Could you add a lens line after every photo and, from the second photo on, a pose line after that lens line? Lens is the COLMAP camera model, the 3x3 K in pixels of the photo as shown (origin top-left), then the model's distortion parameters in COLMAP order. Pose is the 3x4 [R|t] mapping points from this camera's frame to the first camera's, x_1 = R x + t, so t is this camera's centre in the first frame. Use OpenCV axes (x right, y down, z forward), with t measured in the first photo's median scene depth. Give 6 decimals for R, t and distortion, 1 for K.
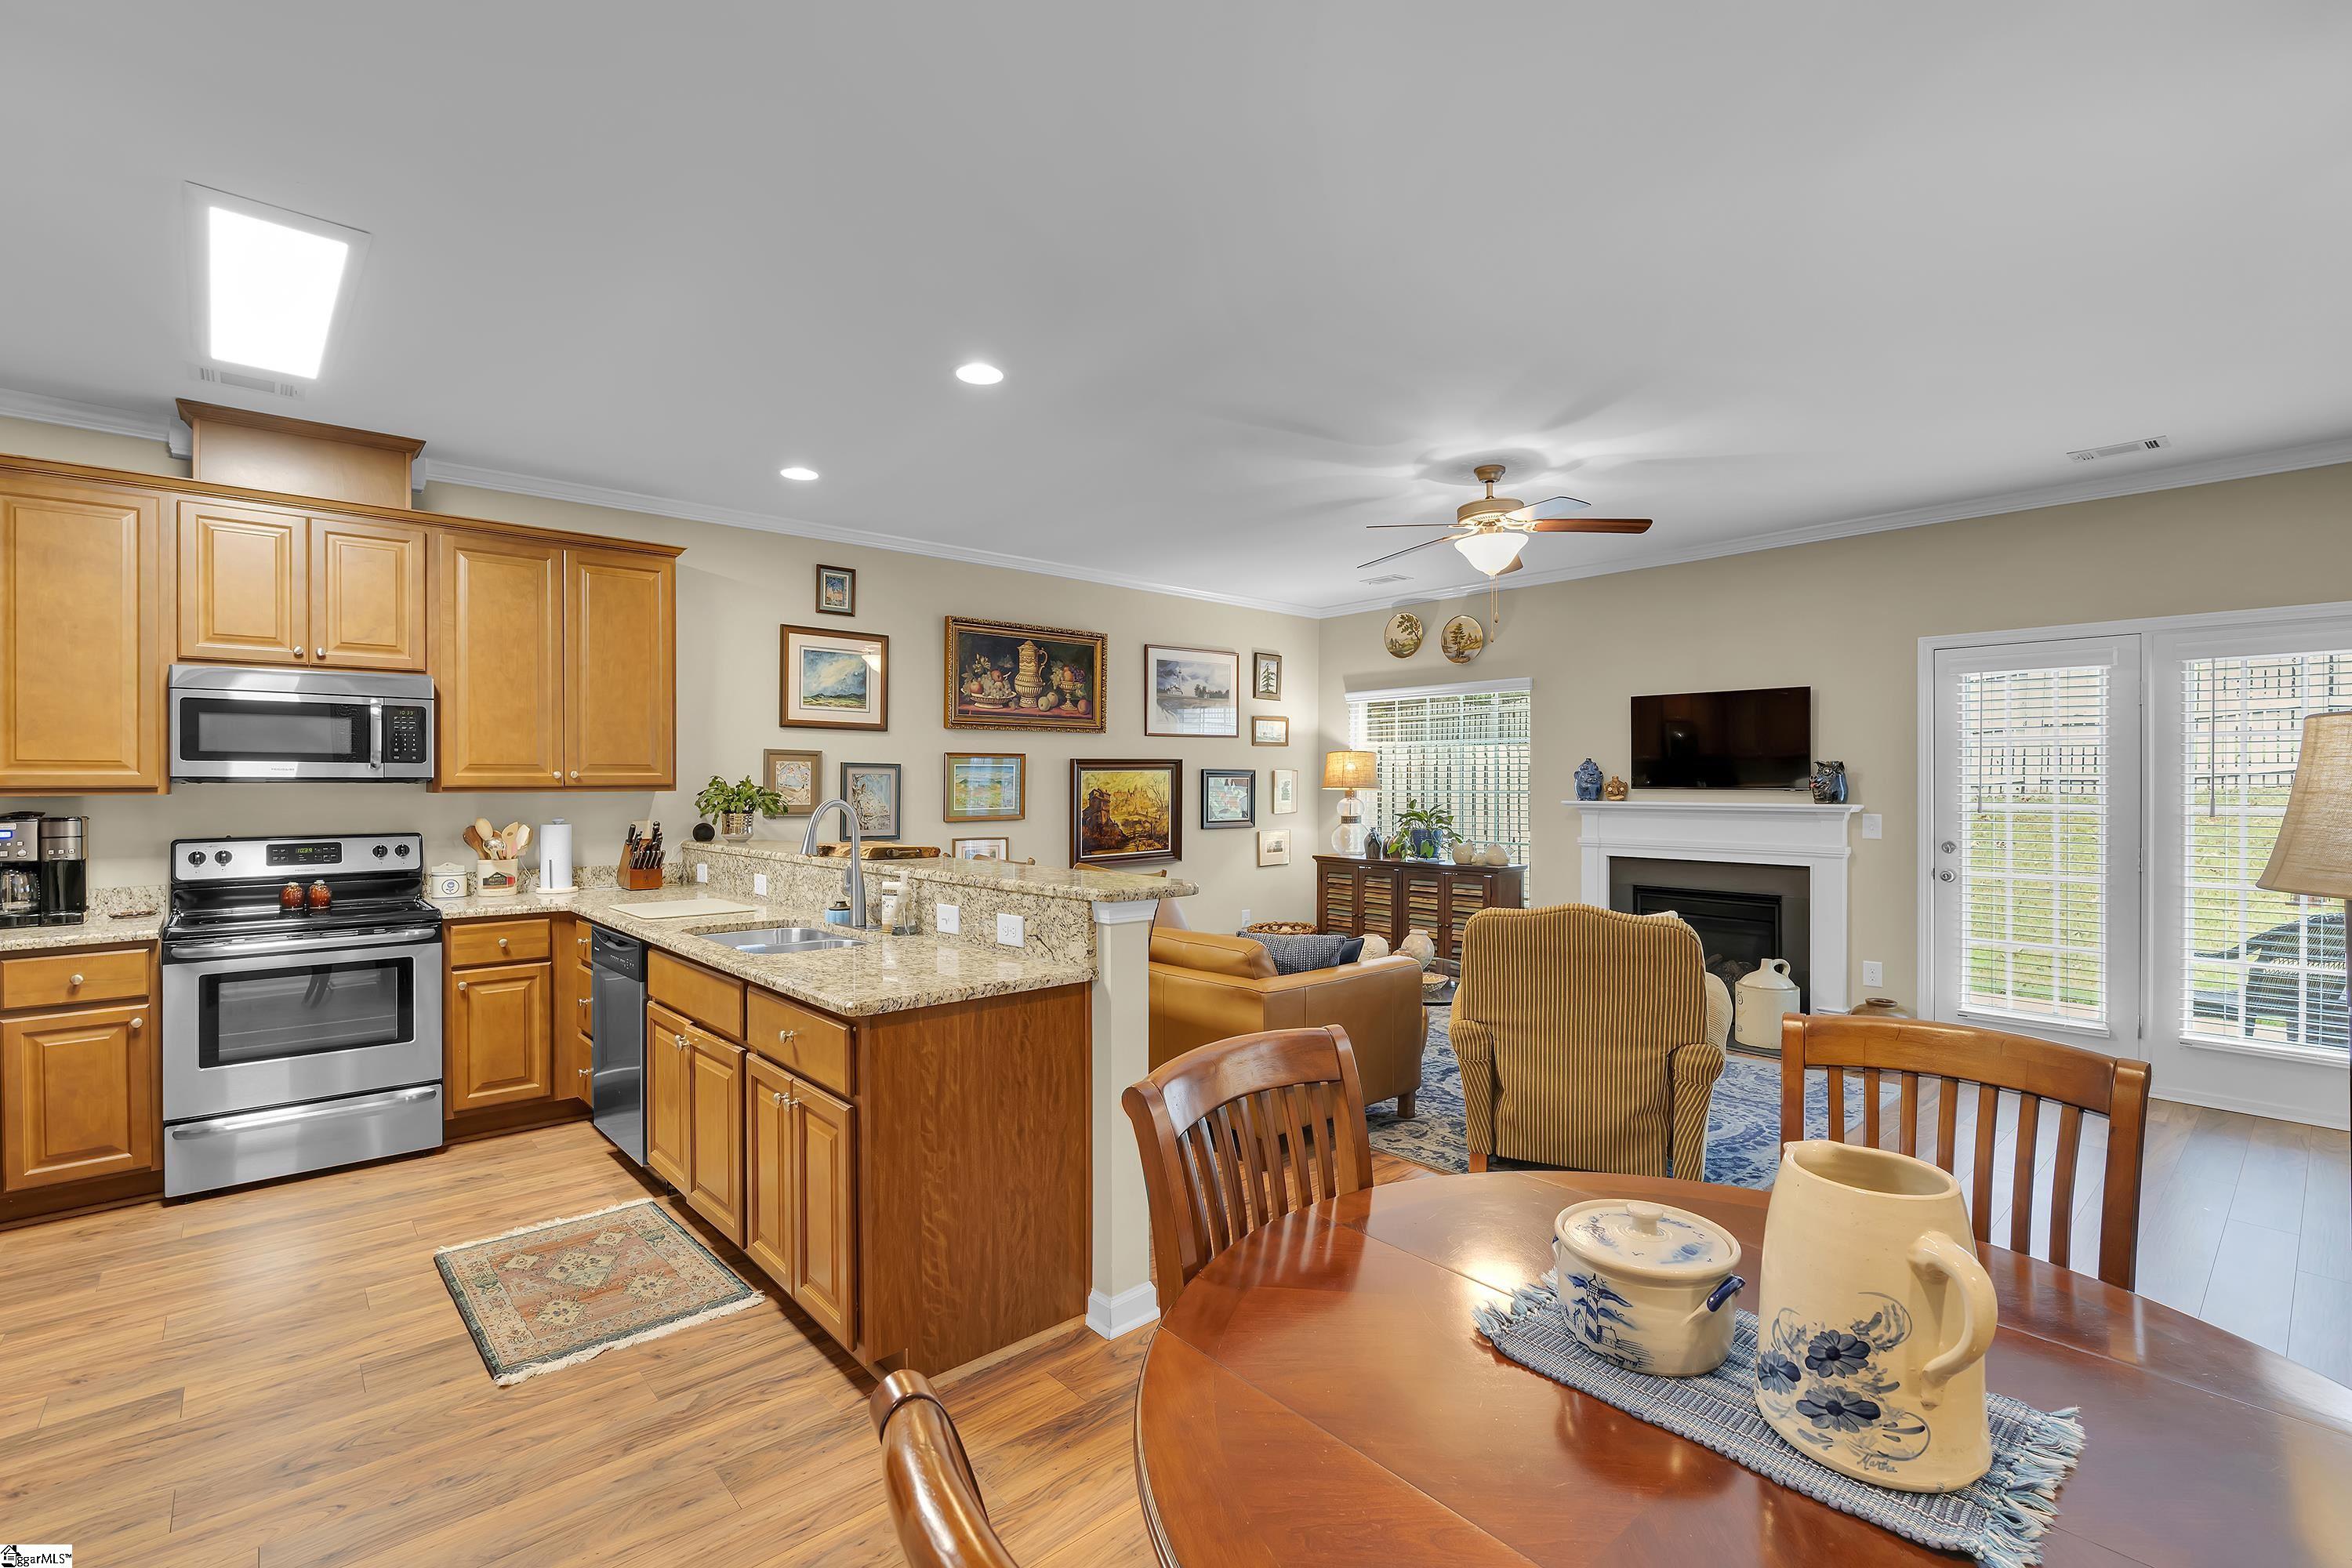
lens RADIAL K [[1035.3, 0, 1197.7], [0, 1035.3, 789.8], [0, 0, 1]] dist [-0.007643, 0.003985]
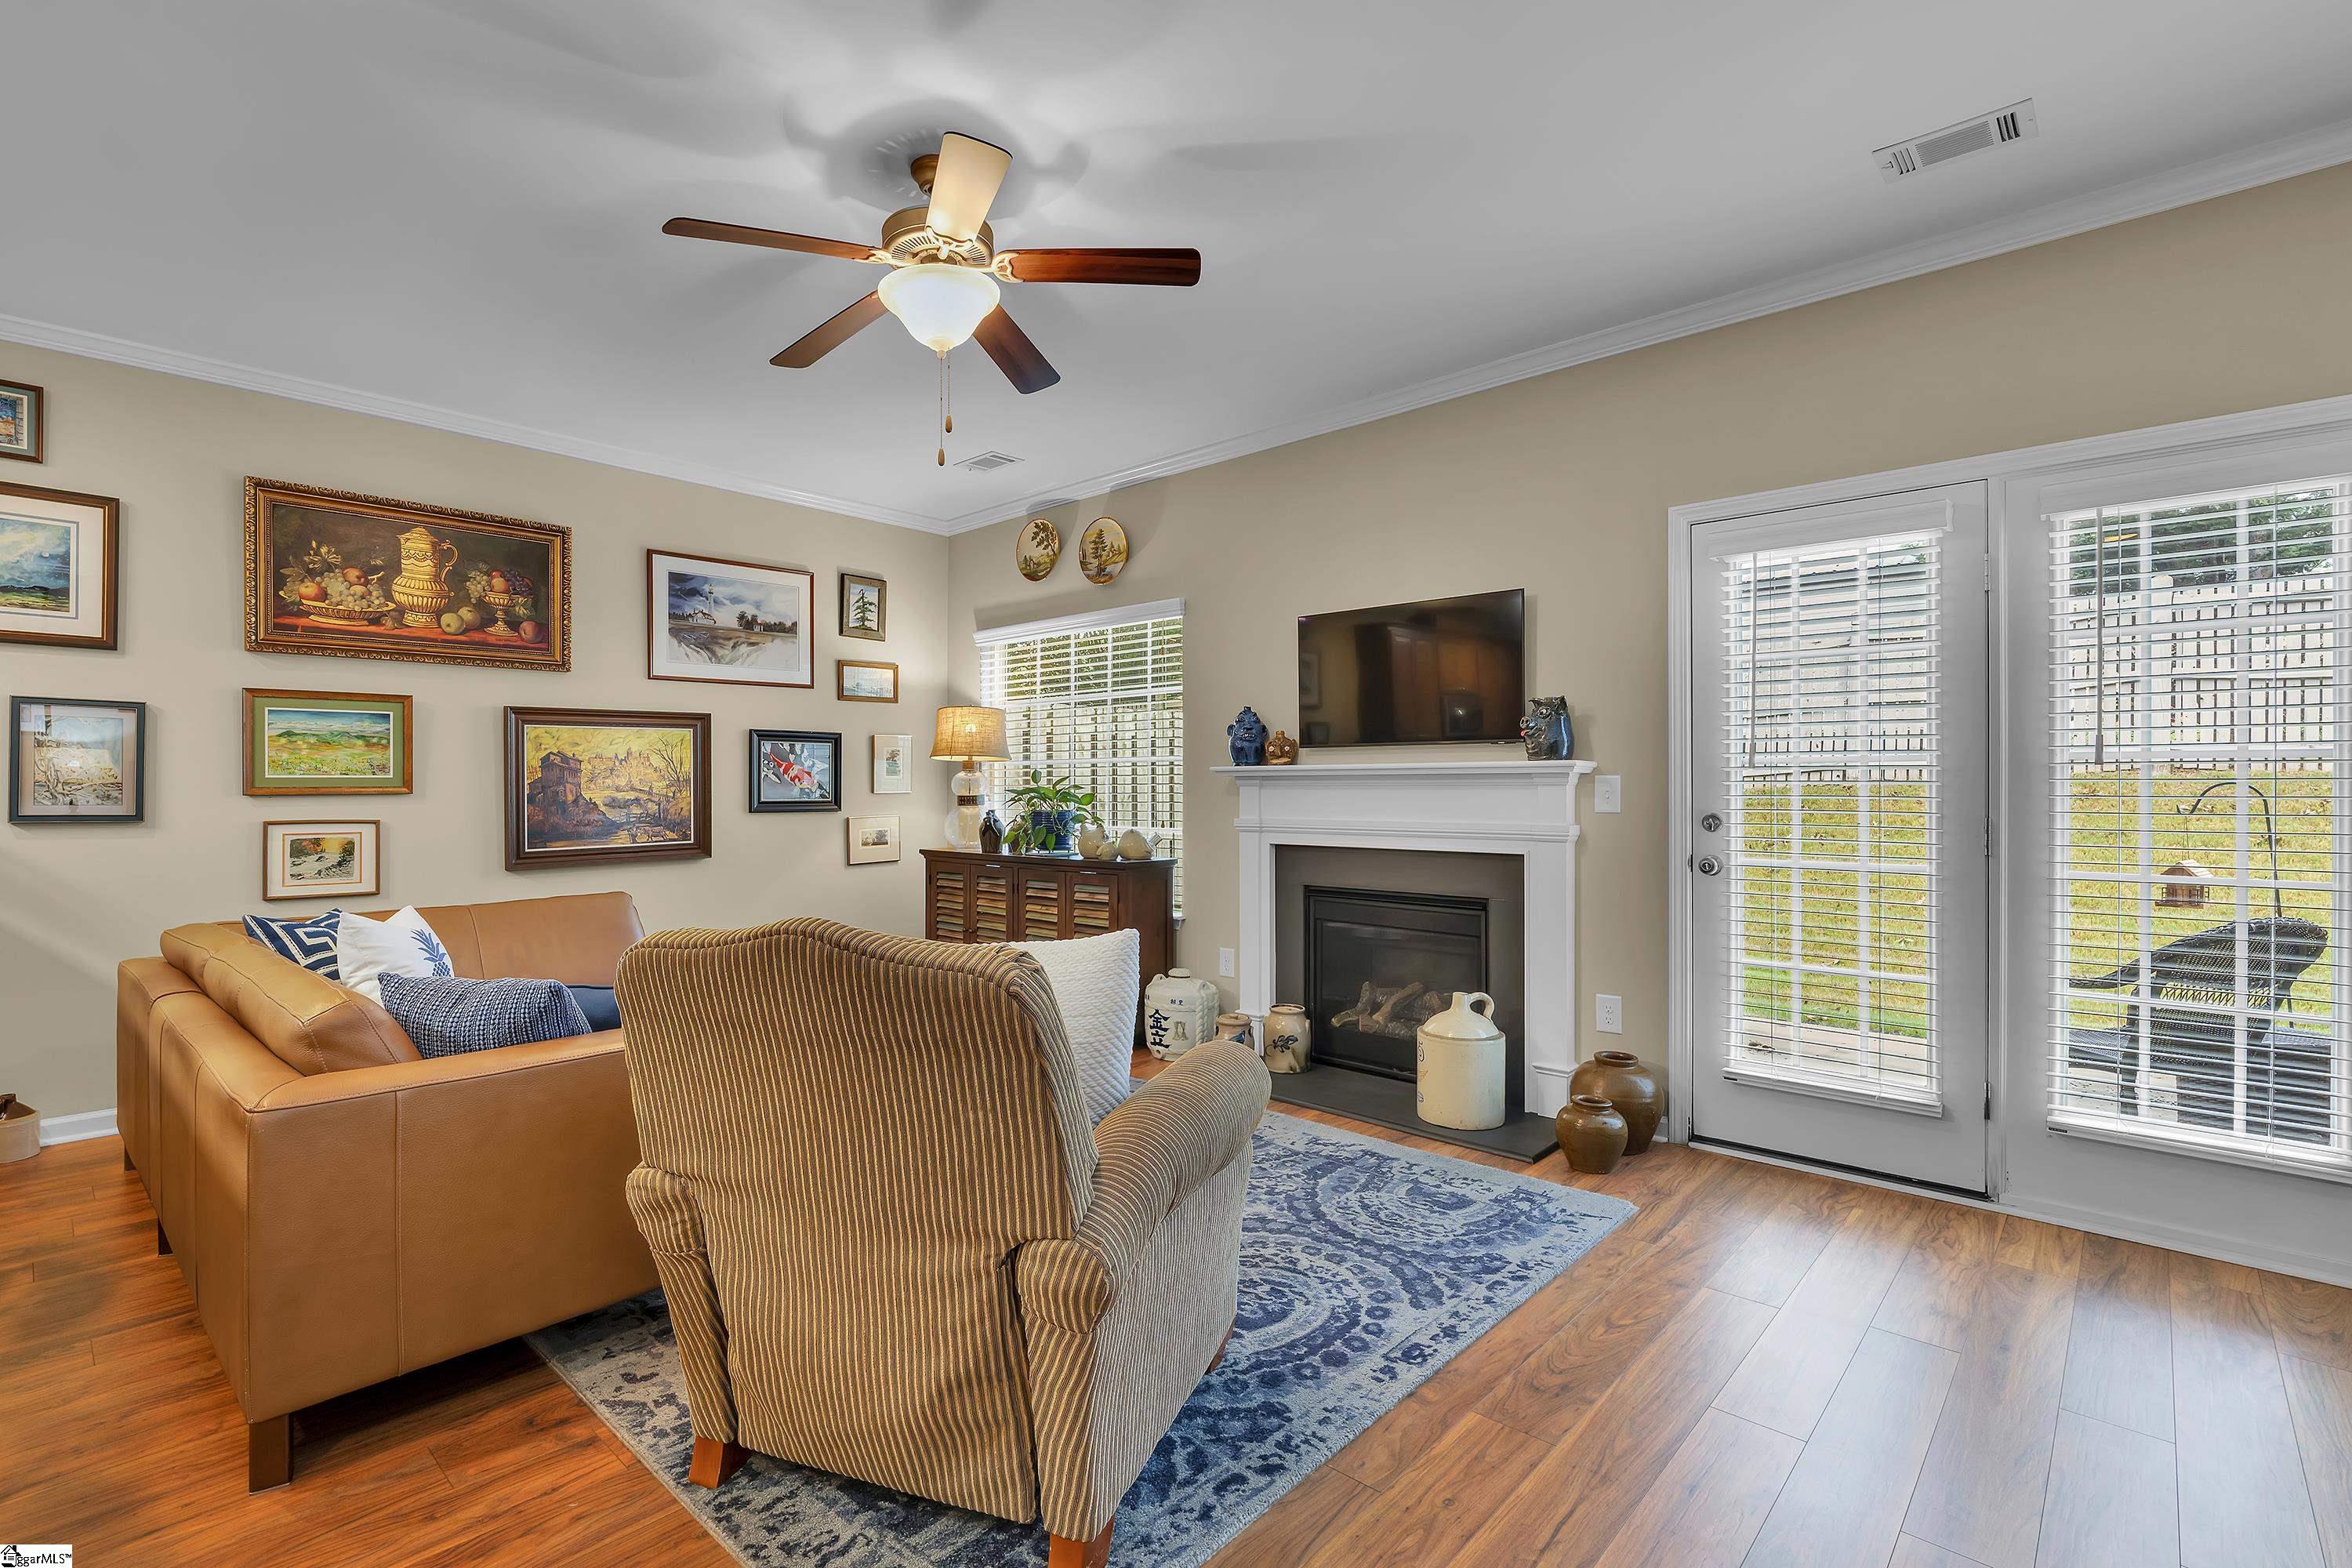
lens RADIAL K [[1063.3, 0, 1116.2], [0, 1063.3, 792.5], [0, 0, 1]] dist [-0.011765, 0.003468]
pose [[0.997863, -0.001417, 0.065320, 0.348001], [0.001445, 0.999999, -0.000385, 0.041581], [-0.065319, 0.000478, 0.997864, 0.399713]]
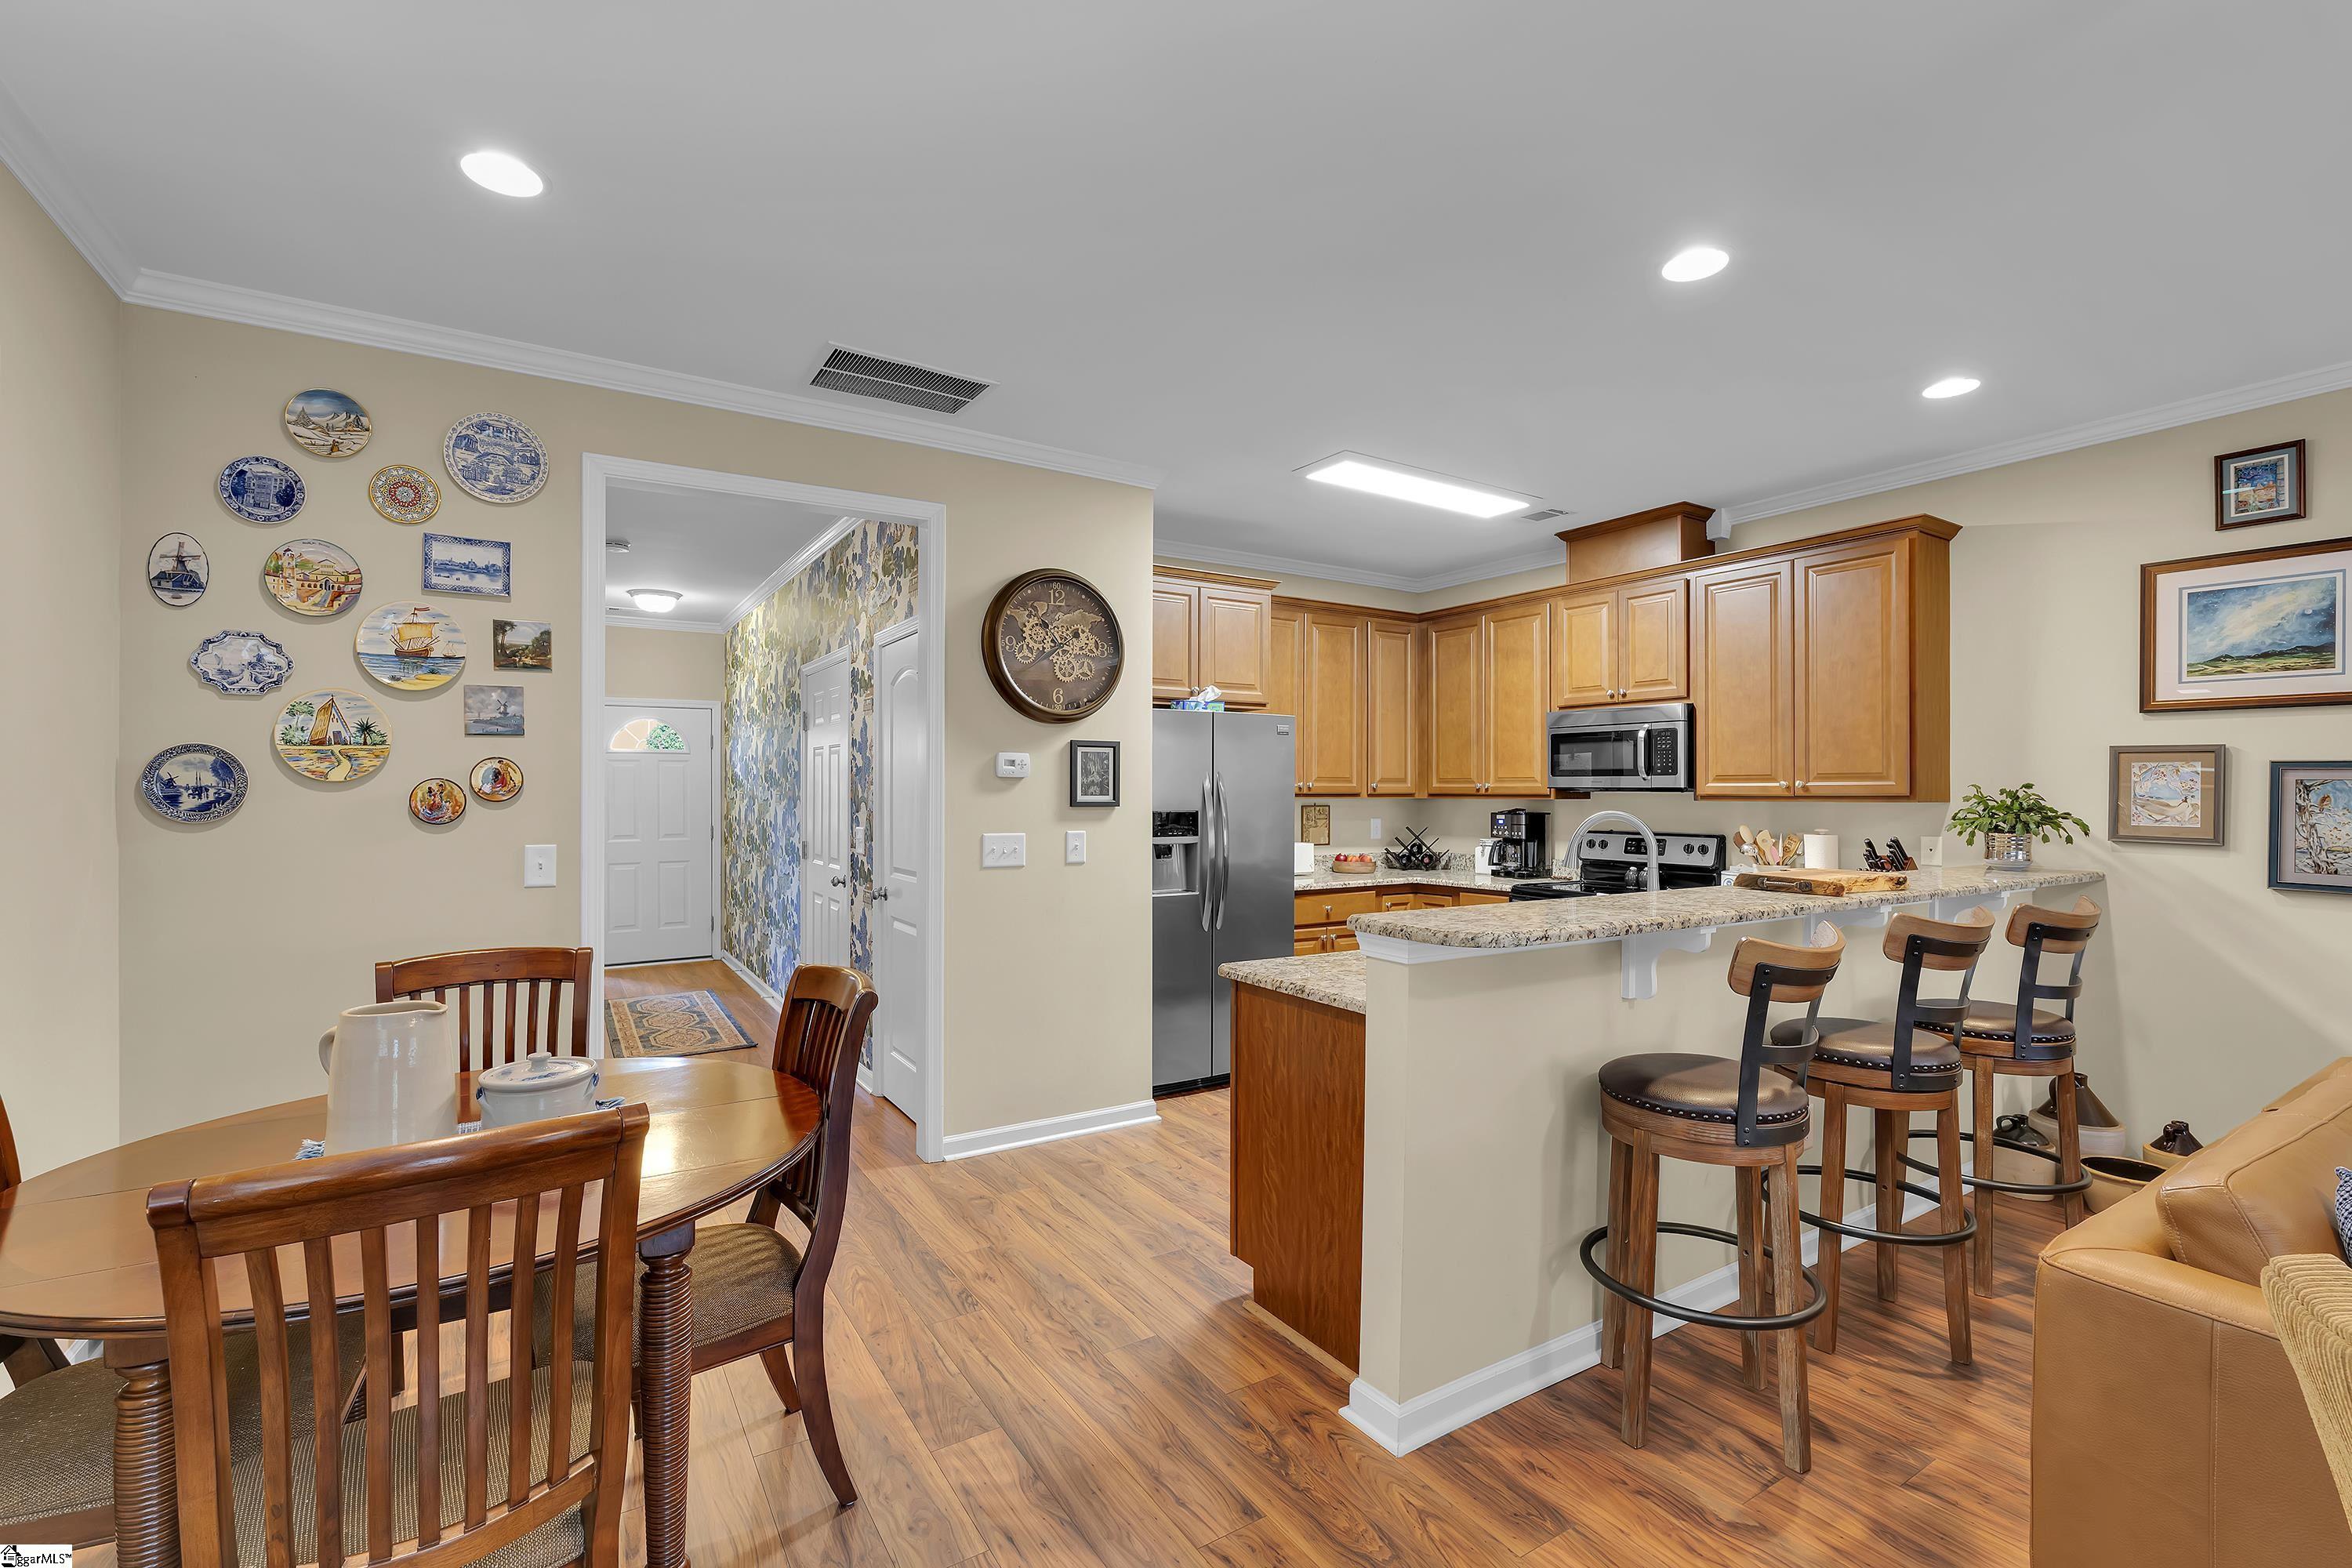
lens RADIAL K [[1035.3, 0, 1177.5], [0, 1035.3, 782.5], [0, 0, 1]] dist [-0.007643, 0.003985]
pose [[-0.170633, -0.005677, -0.985318, 0.468613], [-0.005969, 0.999971, -0.004727, -0.007759], [0.985317, 0.005075, -0.170662, 0.570341]]
